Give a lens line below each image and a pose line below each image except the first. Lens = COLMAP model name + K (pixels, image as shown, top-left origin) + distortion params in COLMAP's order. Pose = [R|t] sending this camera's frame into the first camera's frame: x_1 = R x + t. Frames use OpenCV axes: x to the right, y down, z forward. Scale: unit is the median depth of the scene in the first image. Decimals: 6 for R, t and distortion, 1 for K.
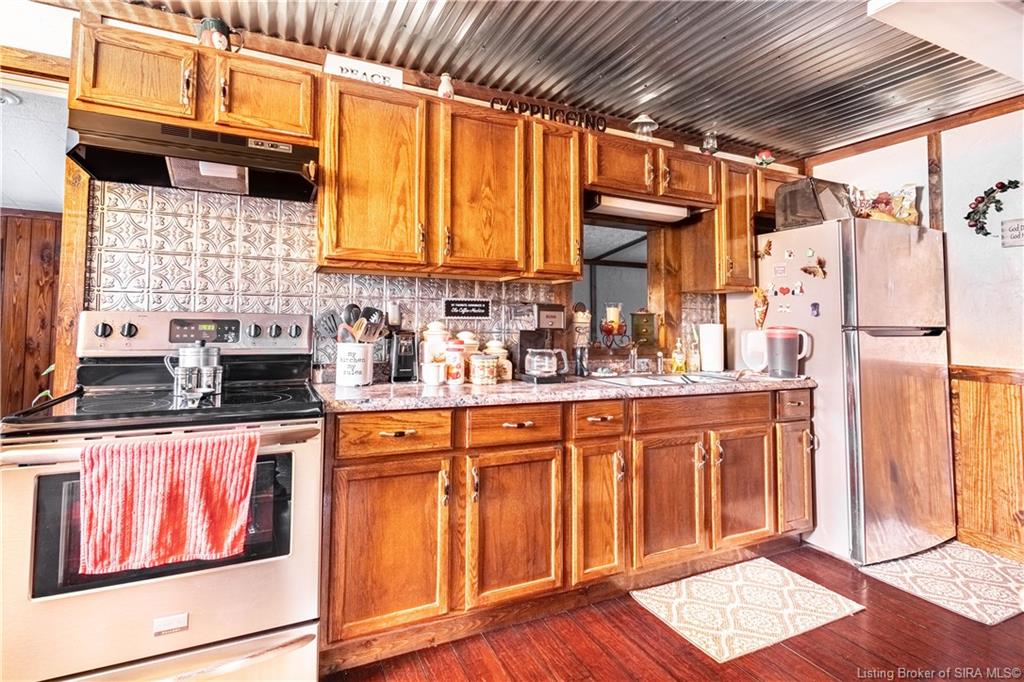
lens RADIAL K [[499.1, 0, 511.9], [0, 499.1, 300.7], [0, 0, 1]] dist [-0.001319, 0.000357]
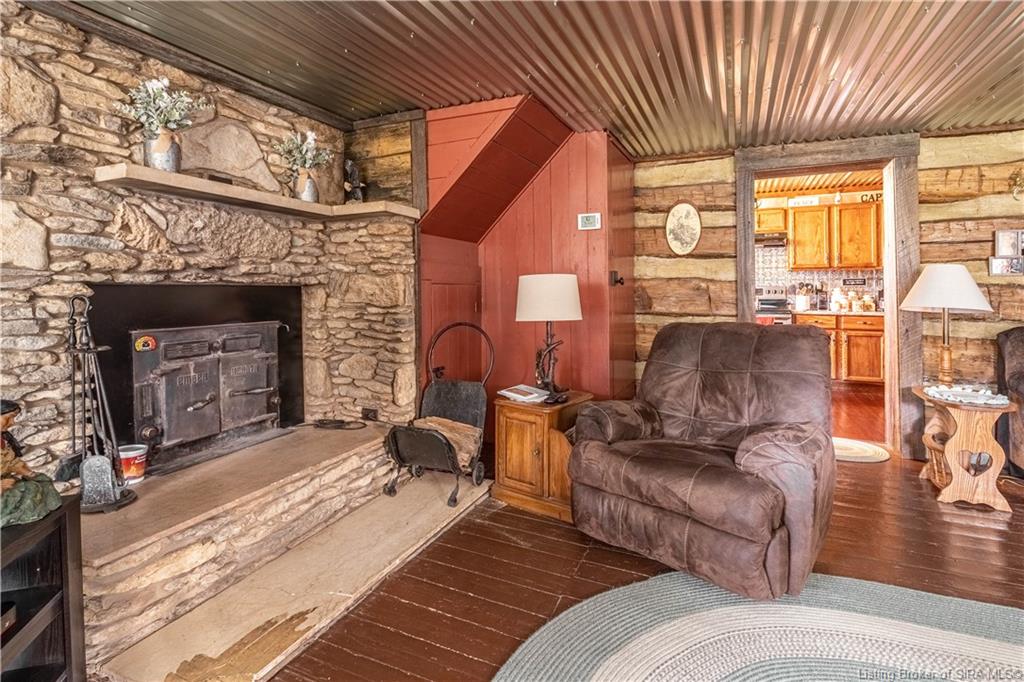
lens RADIAL K [[499.1, 0, 511.5], [0, 499.1, 297.2], [0, 0, 1]] dist [-0.001319, 0.000357]
pose [[0.641898, -0.007861, -0.766750, 0.813532], [0.053752, 0.997949, 0.034769, -0.097139], [0.764904, -0.063533, 0.641004, -2.130897]]
